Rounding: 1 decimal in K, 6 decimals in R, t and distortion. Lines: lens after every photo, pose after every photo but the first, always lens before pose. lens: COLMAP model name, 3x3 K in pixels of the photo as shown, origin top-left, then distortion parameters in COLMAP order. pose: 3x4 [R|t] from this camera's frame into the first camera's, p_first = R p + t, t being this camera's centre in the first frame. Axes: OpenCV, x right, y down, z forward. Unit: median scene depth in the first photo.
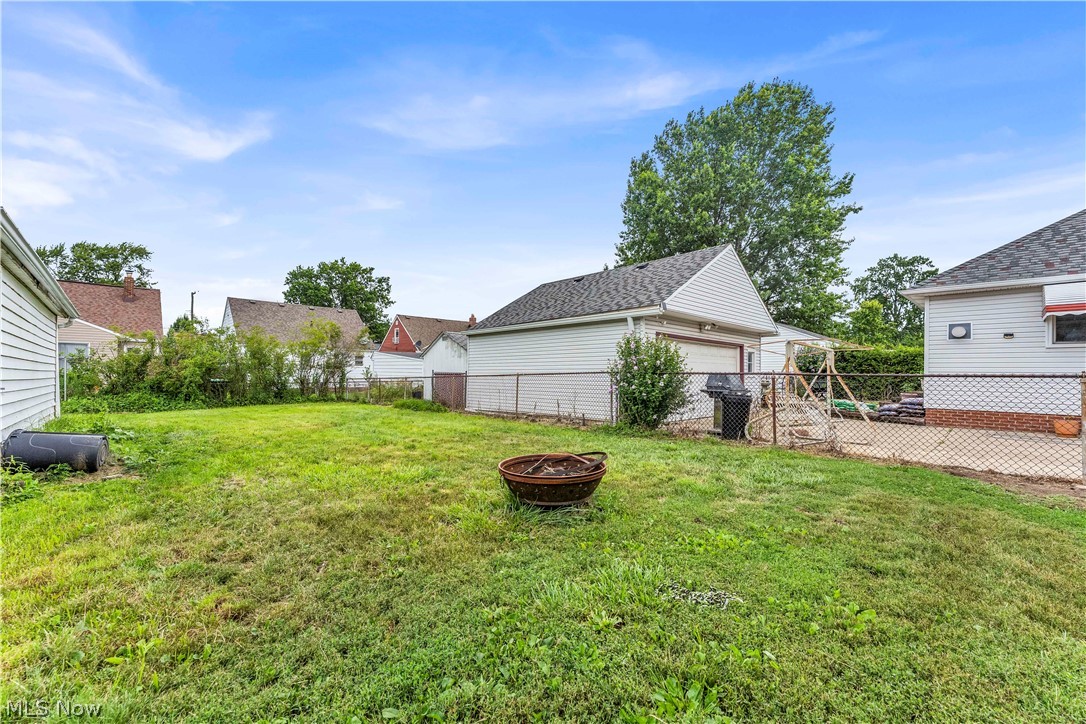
lens RADIAL K [[440.4, 0, 540.9], [0, 440.4, 371.3], [0, 0, 1]] dist [-0.004683, 0.000816]
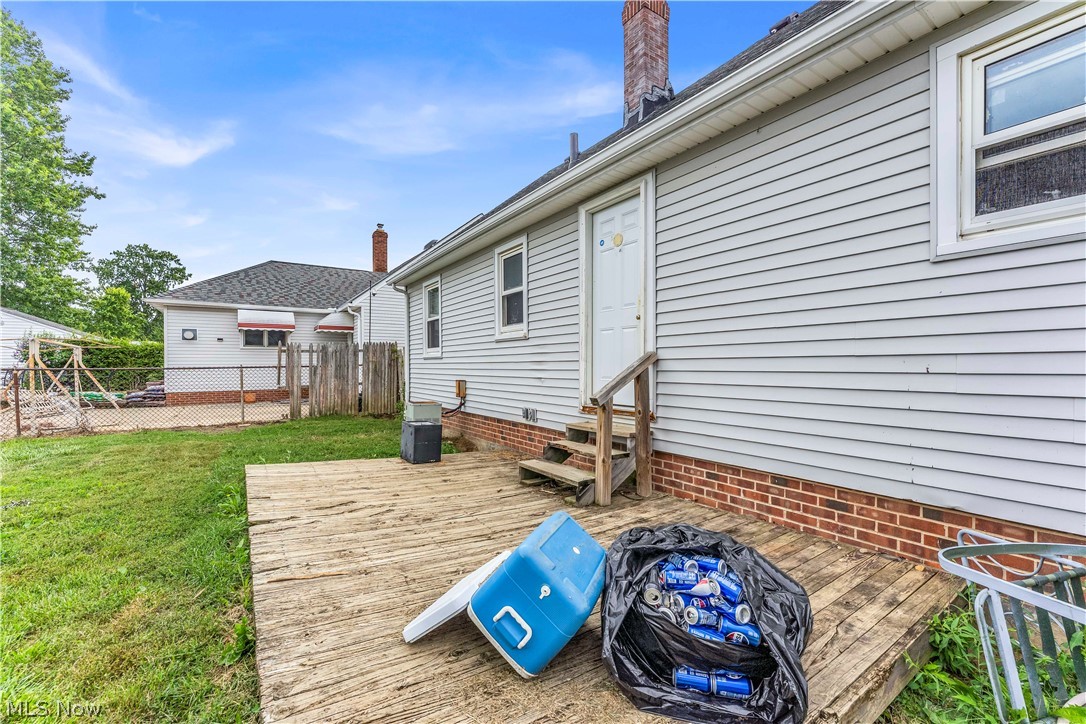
lens RADIAL K [[440.4, 0, 541.4], [0, 440.4, 365.6], [0, 0, 1]] dist [-0.004683, 0.000816]
pose [[0.160188, -0.017971, 0.986923, -0.115224], [0.008106, 0.999824, 0.016890, -0.004602], [-0.987053, 0.005294, 0.160305, -0.156125]]
